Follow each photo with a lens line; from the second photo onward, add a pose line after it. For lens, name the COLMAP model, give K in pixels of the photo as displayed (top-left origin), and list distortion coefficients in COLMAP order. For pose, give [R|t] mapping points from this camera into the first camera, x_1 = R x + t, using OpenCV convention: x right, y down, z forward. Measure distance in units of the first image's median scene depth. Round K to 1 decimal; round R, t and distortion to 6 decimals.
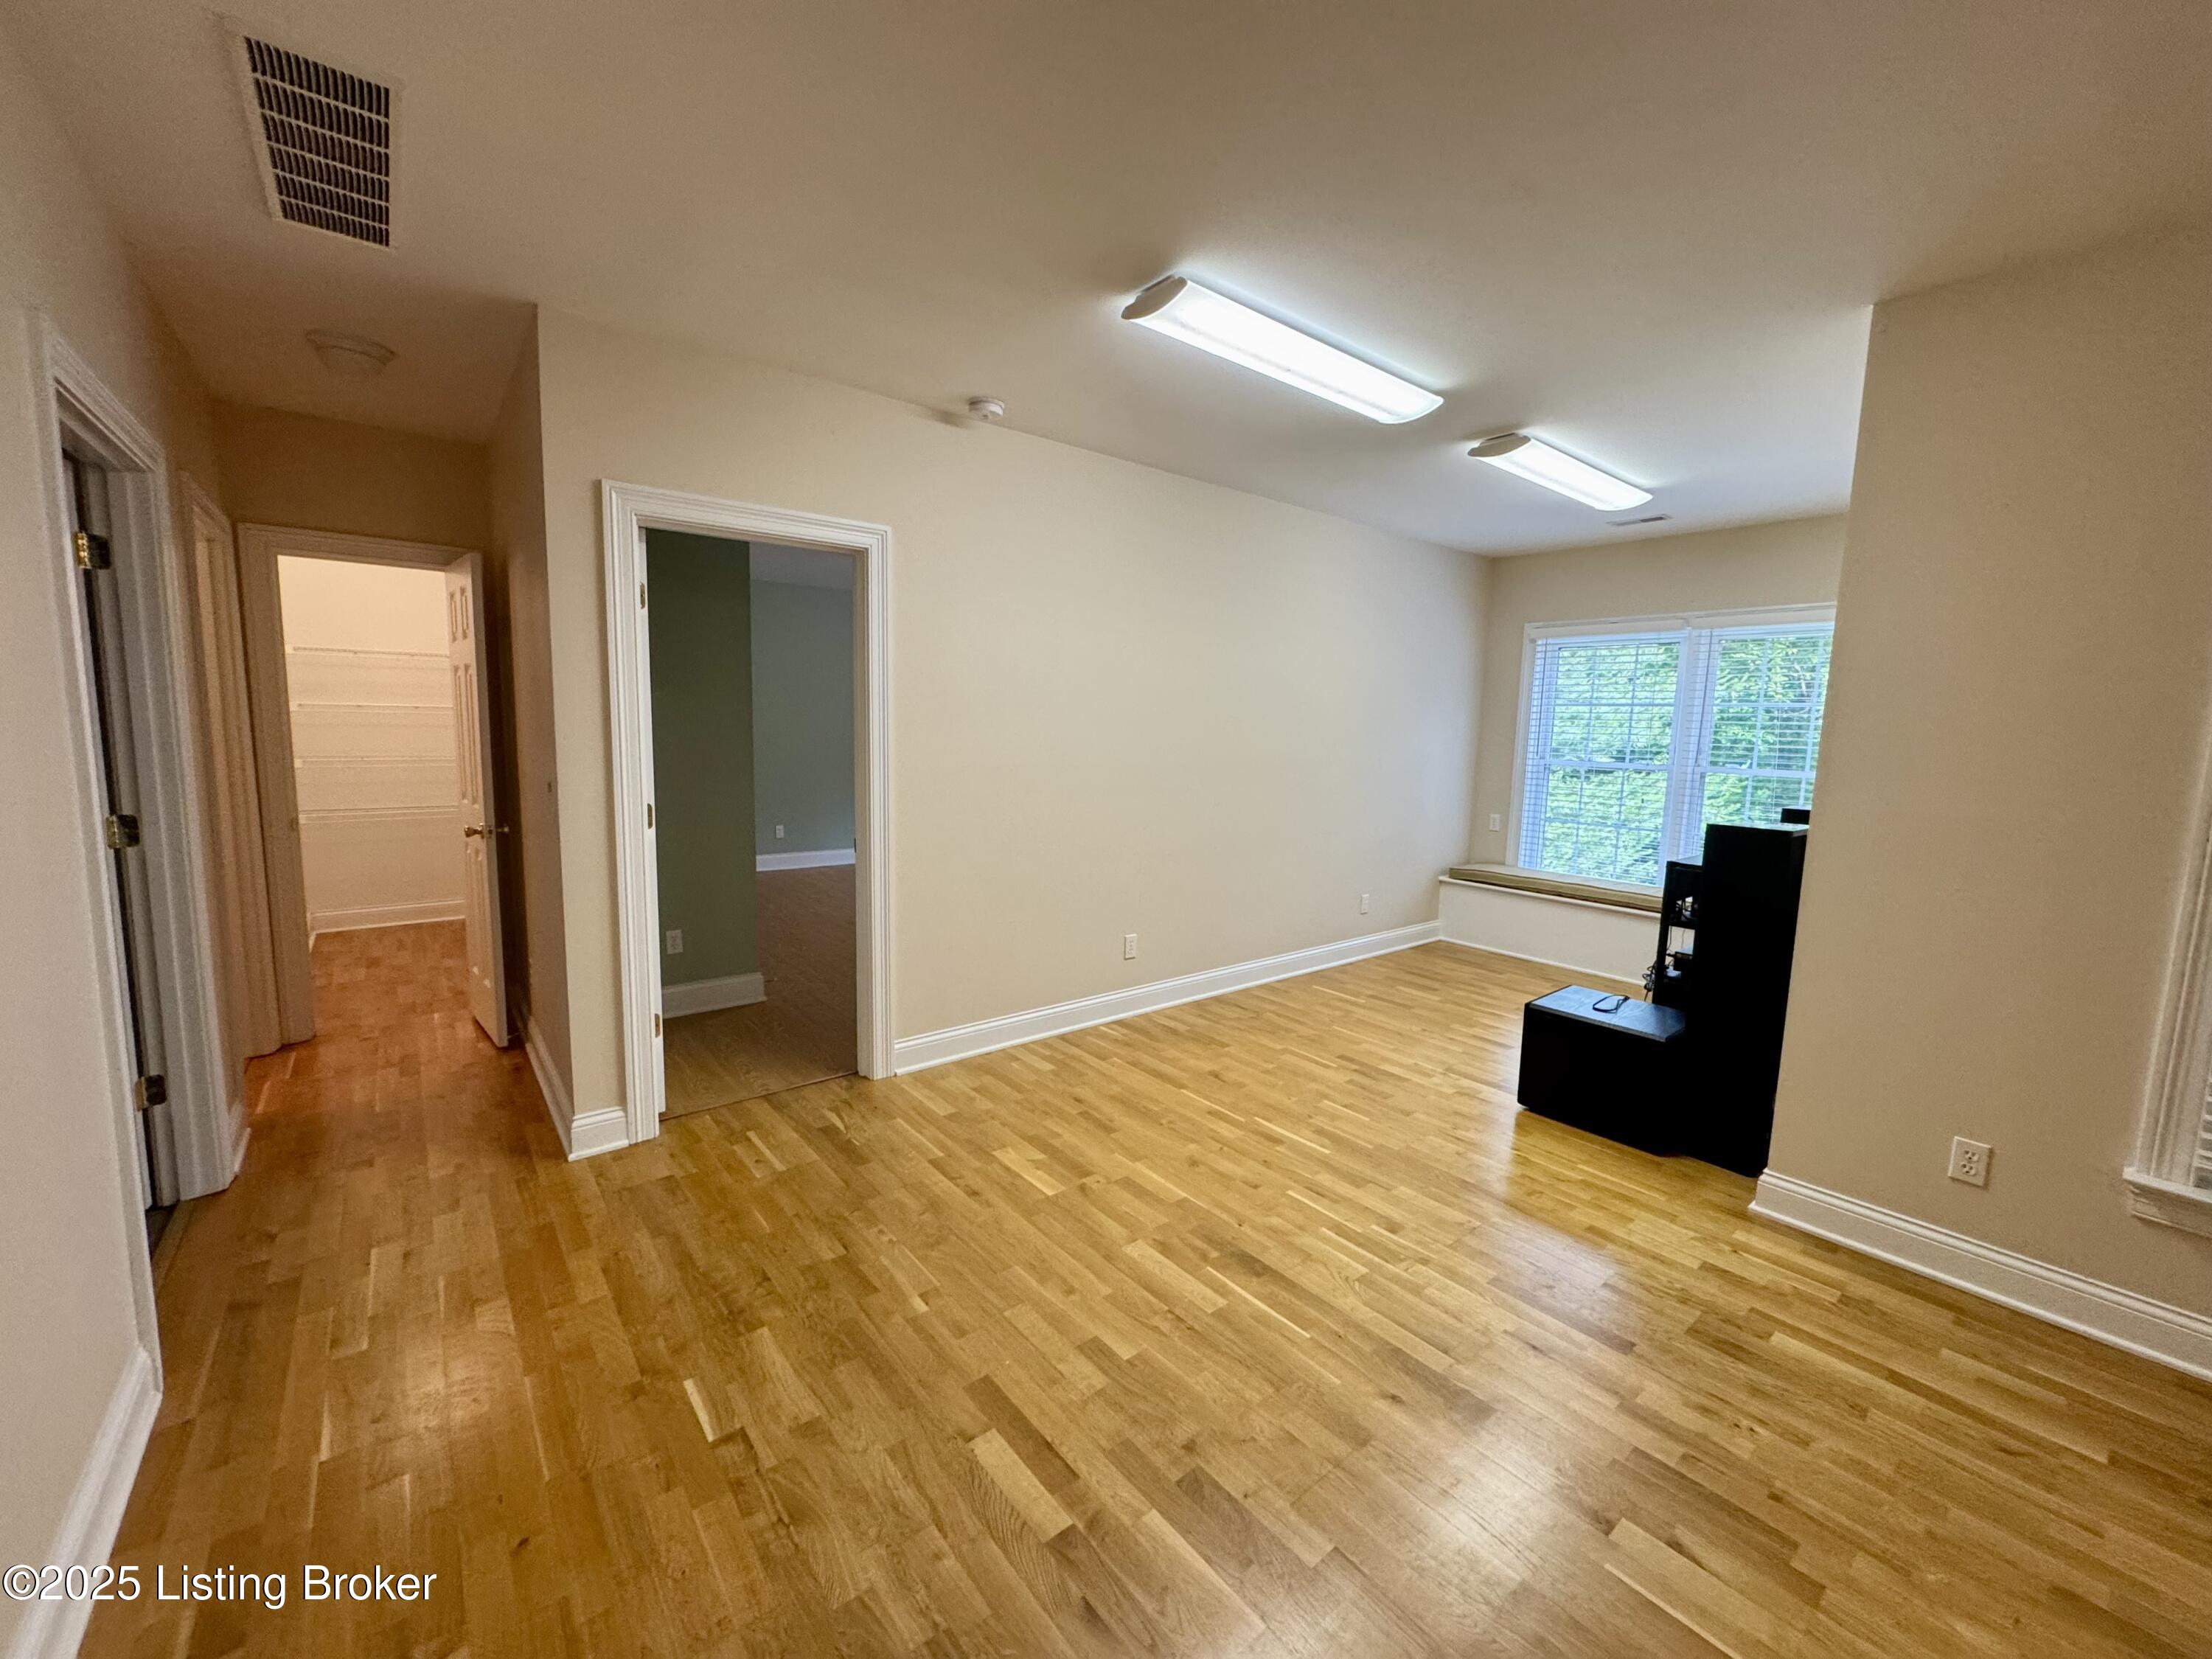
lens RADIAL K [[881.4, 0, 1114.6], [0, 881.4, 820.5], [0, 0, 1]] dist [-0.002671, 0.000560]
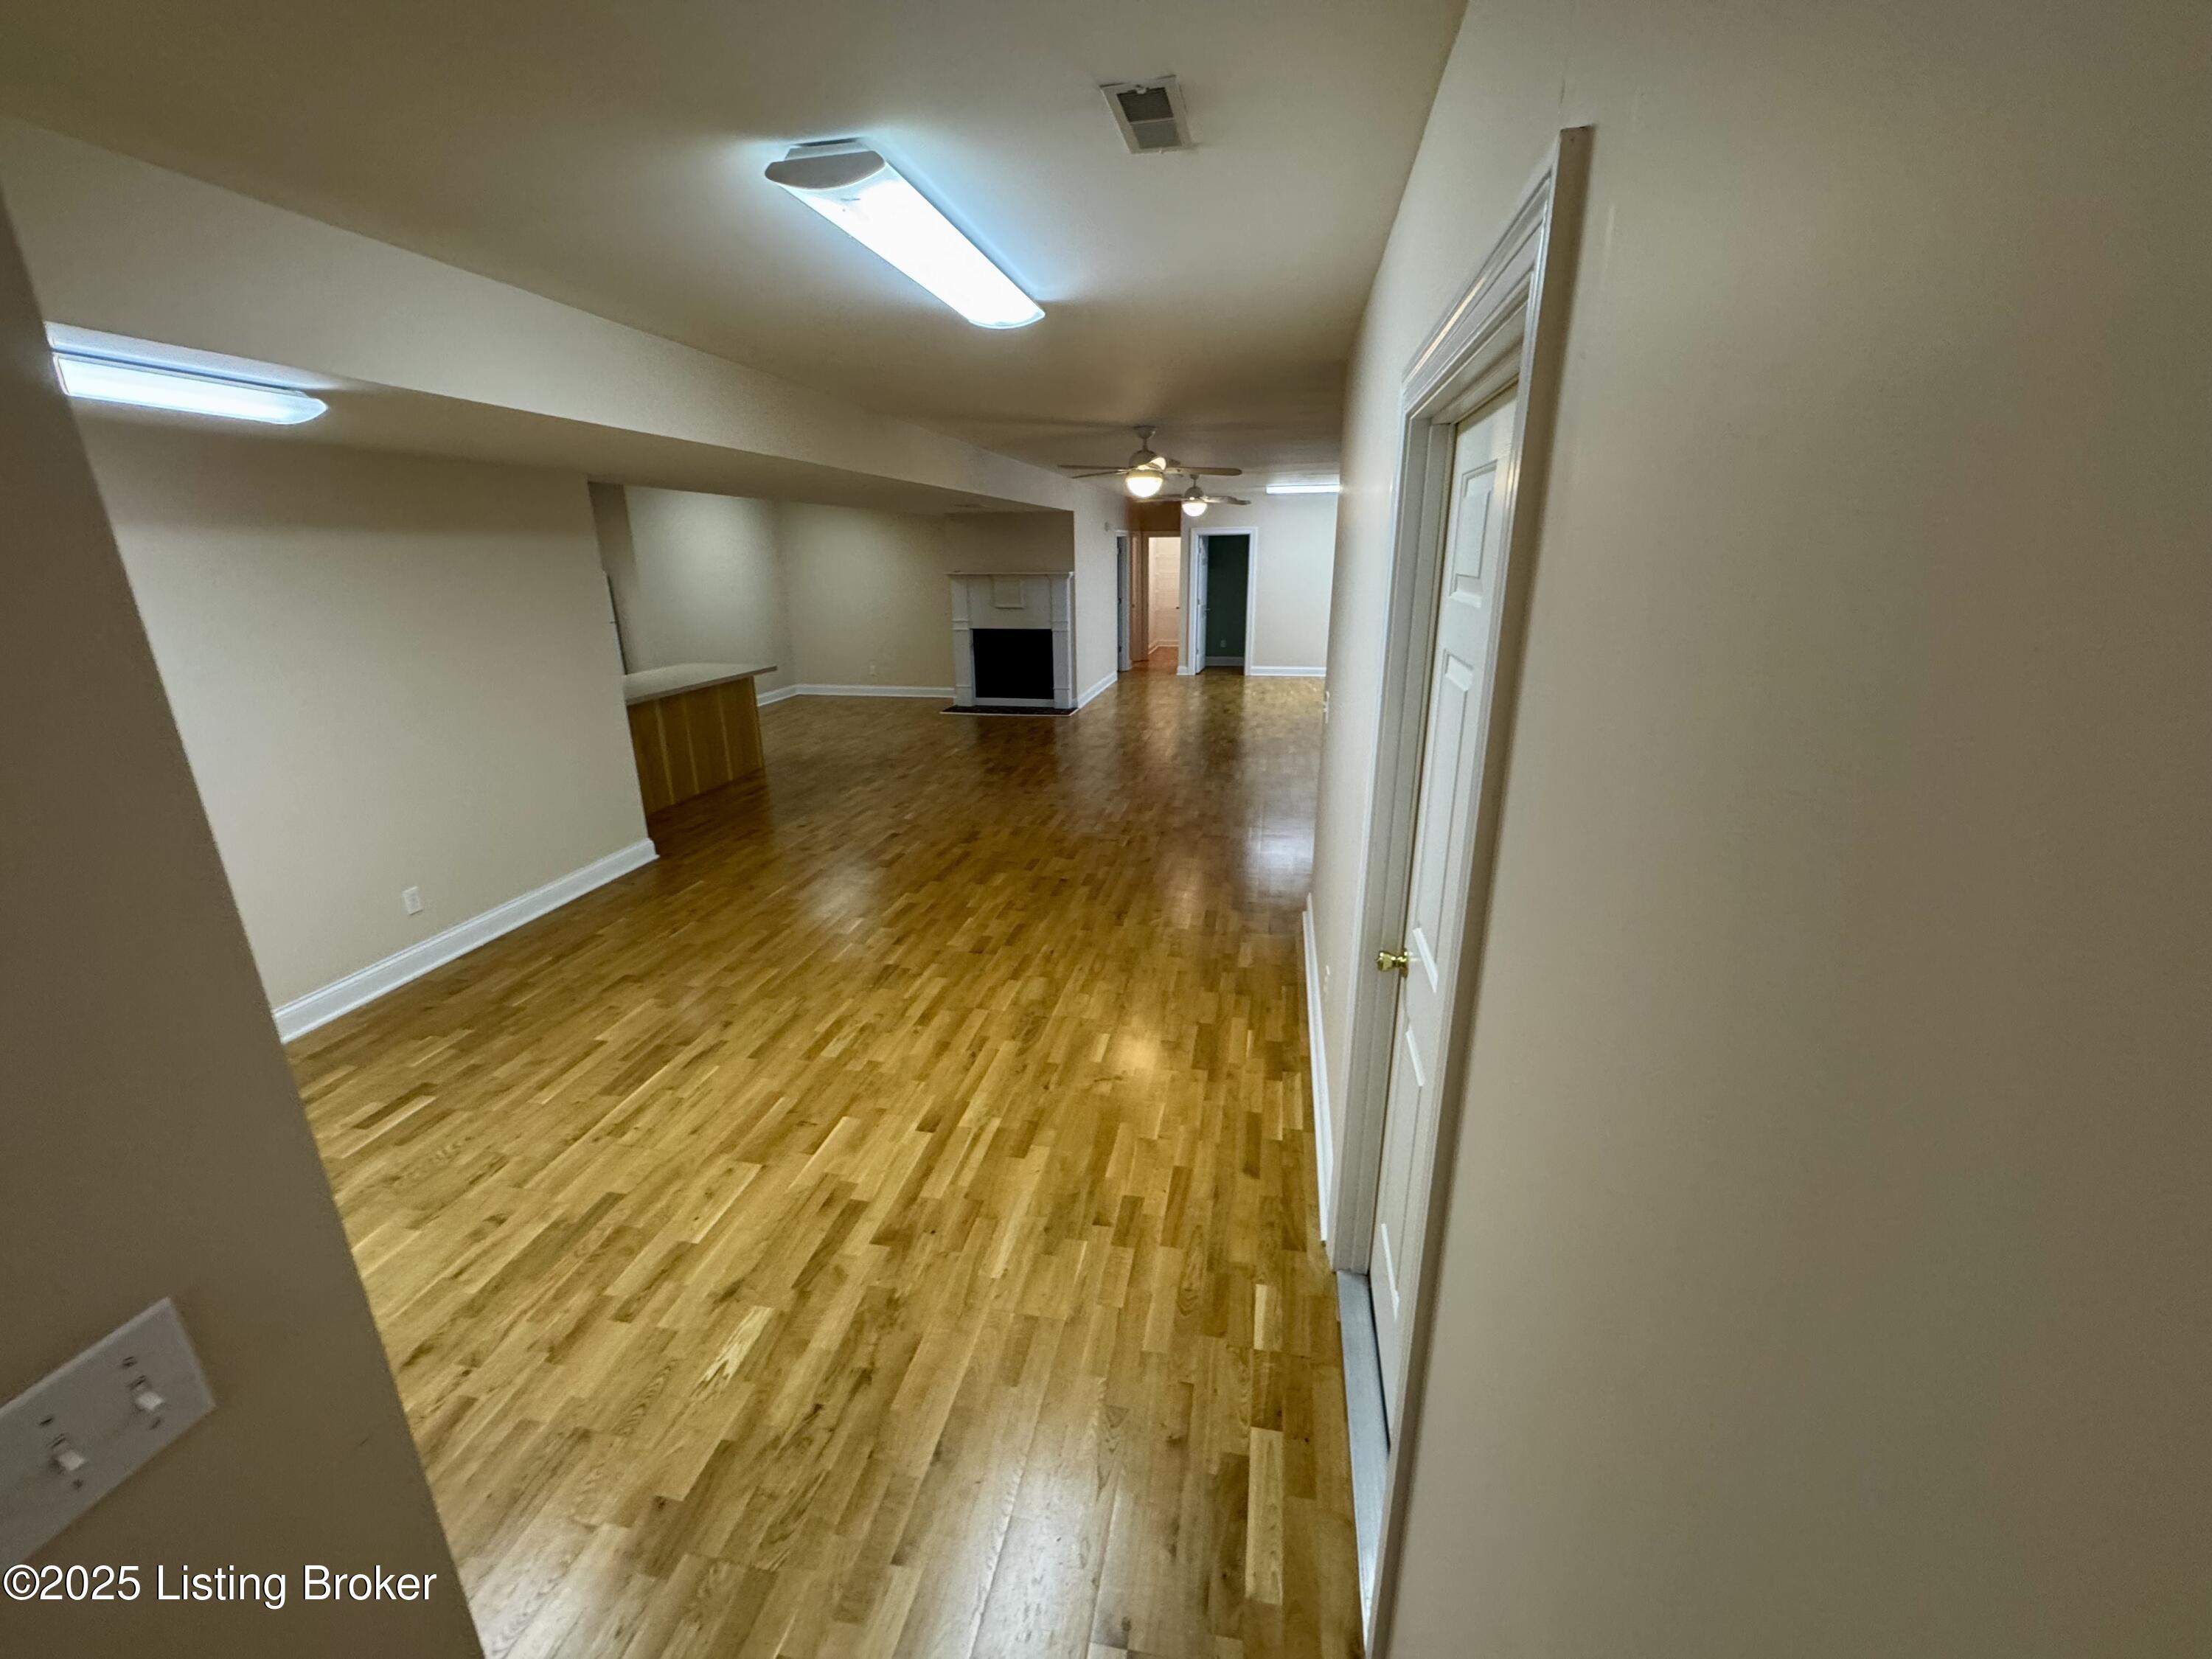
lens RADIAL K [[881.4, 0, 1106.9], [0, 881.4, 820.2], [0, 0, 1]] dist [-0.002671, 0.000560]
pose [[0.641211, 0.198255, -0.741312, 3.071095], [-0.062961, 0.976384, 0.206663, 0.208963], [0.764778, -0.085841, 0.638550, -2.618986]]
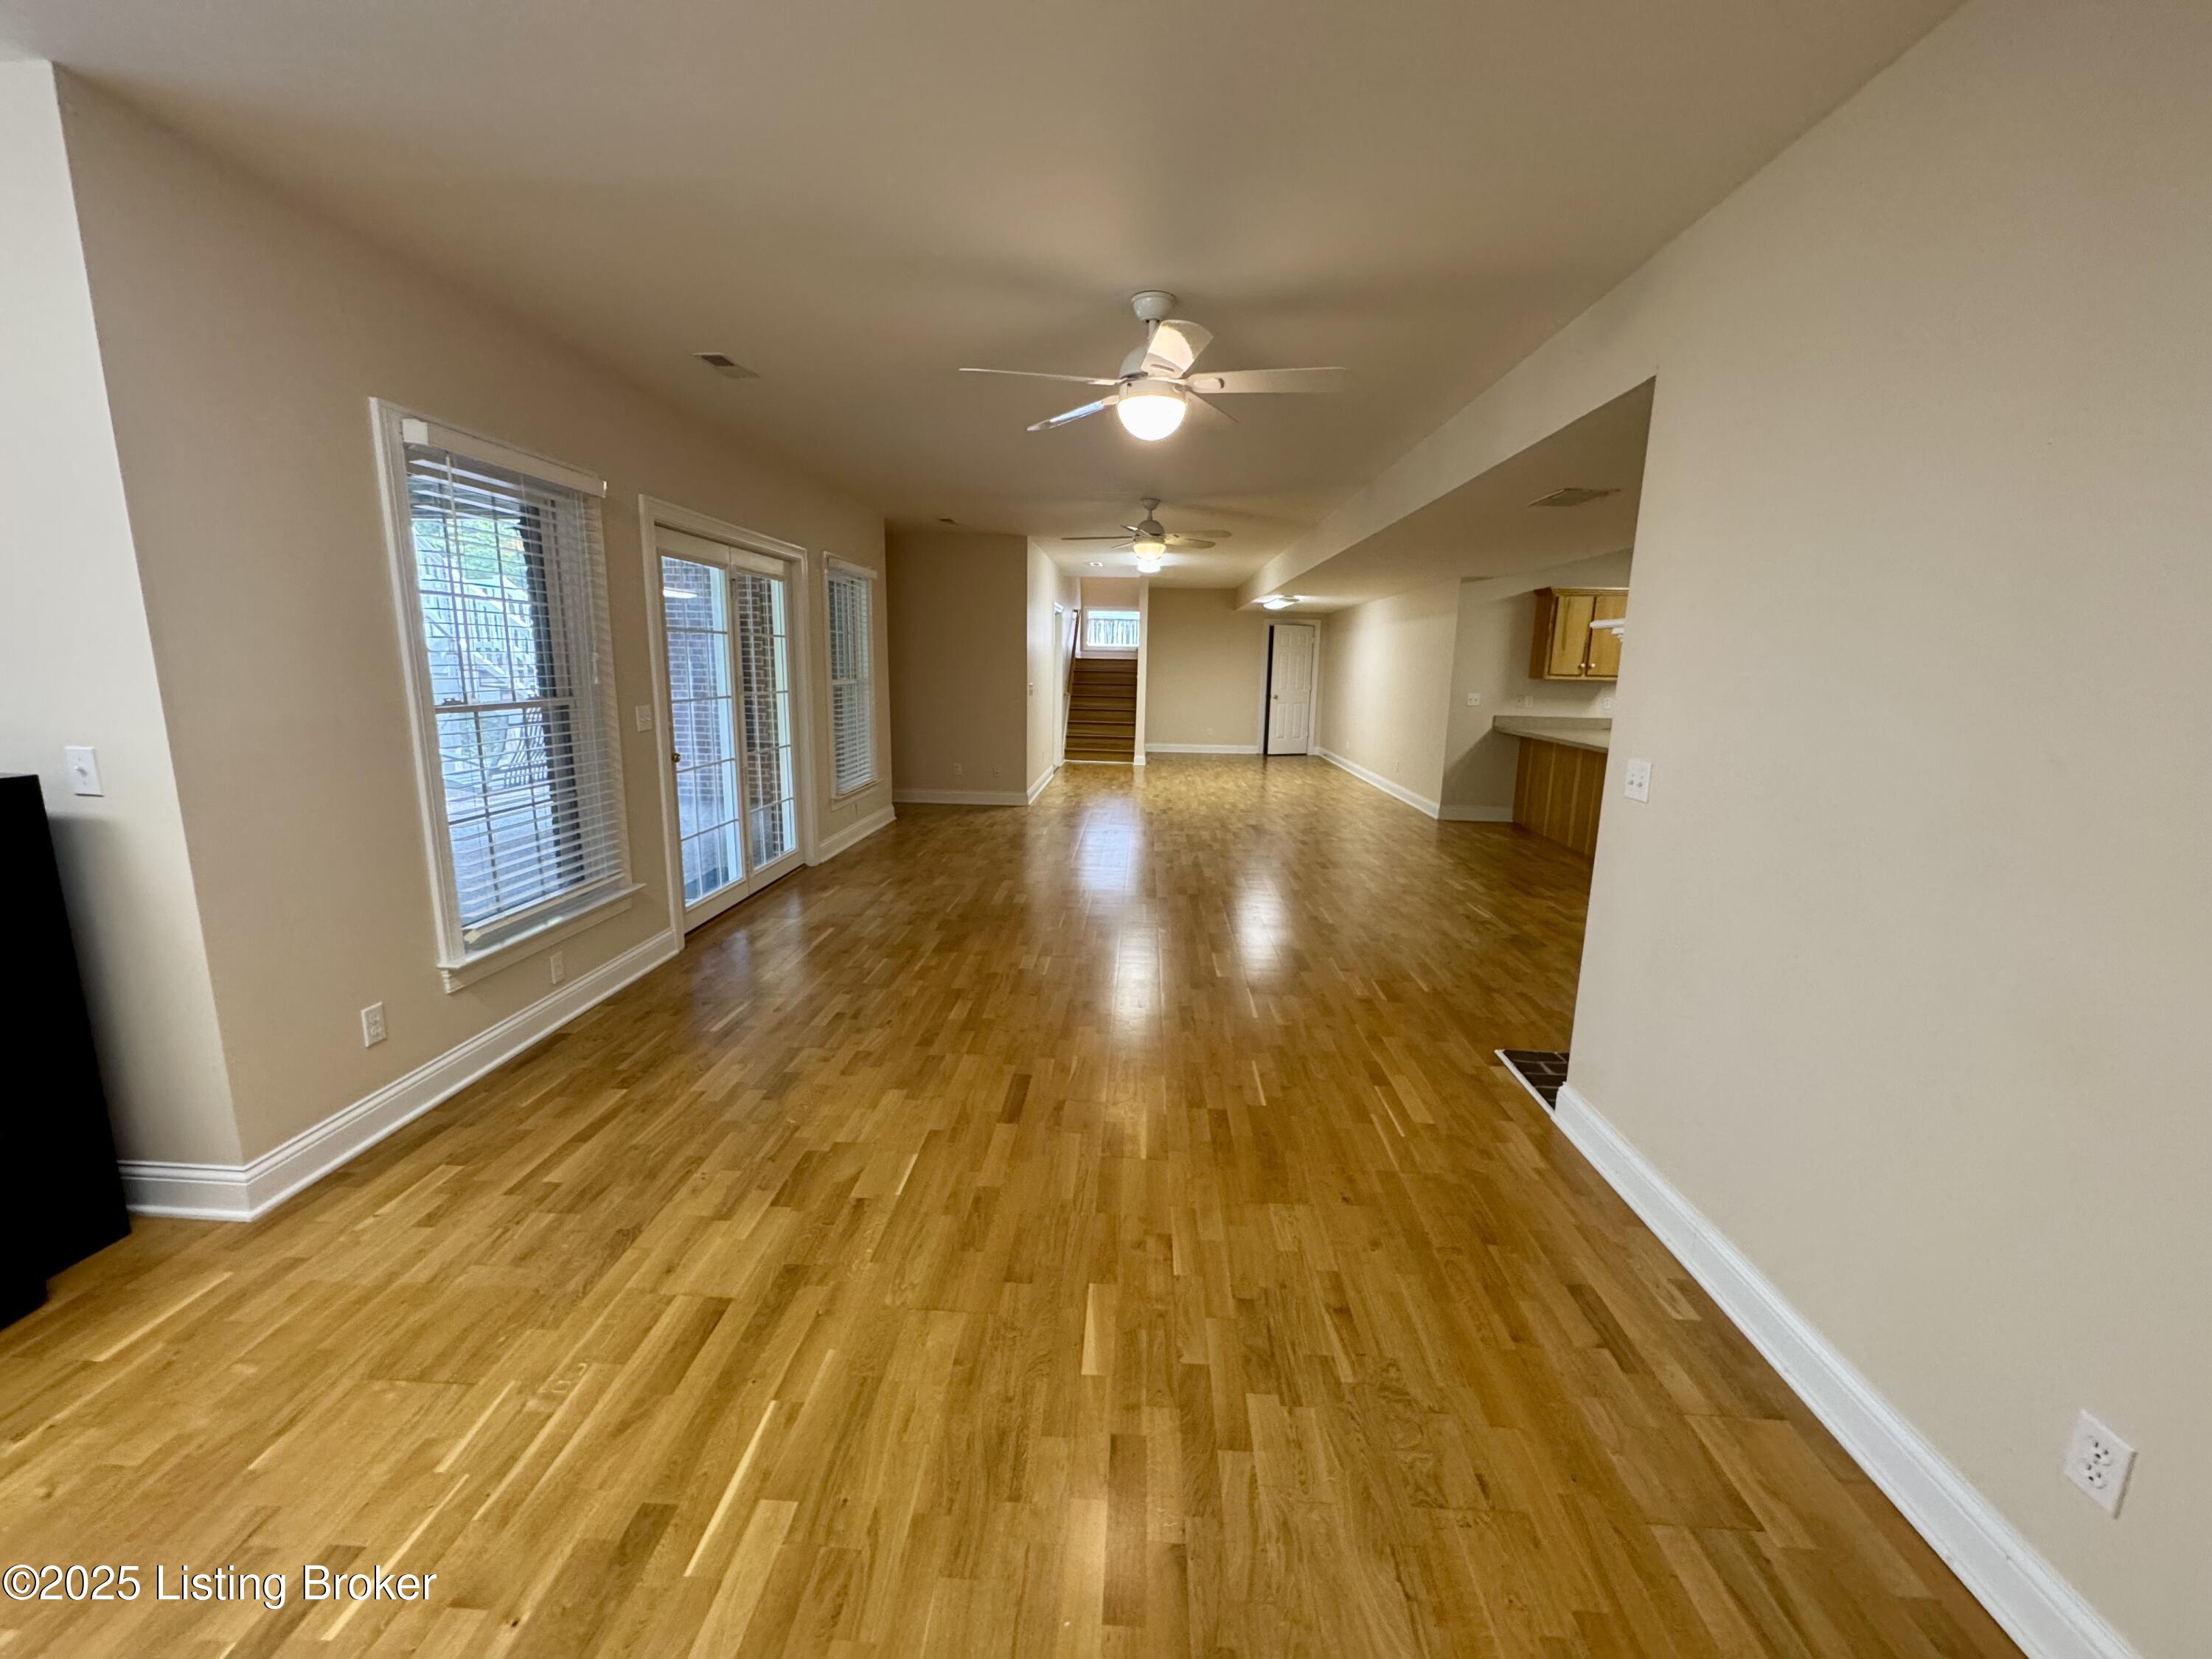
lens RADIAL K [[881.4, 0, 1099.7], [0, 881.4, 819.2], [0, 0, 1]] dist [-0.002671, 0.000560]
pose [[-0.737957, -0.157208, 0.656281, -0.358906], [0.037089, 0.961570, 0.272043, -0.118124], [-0.673827, 0.225097, -0.703767, 0.977268]]
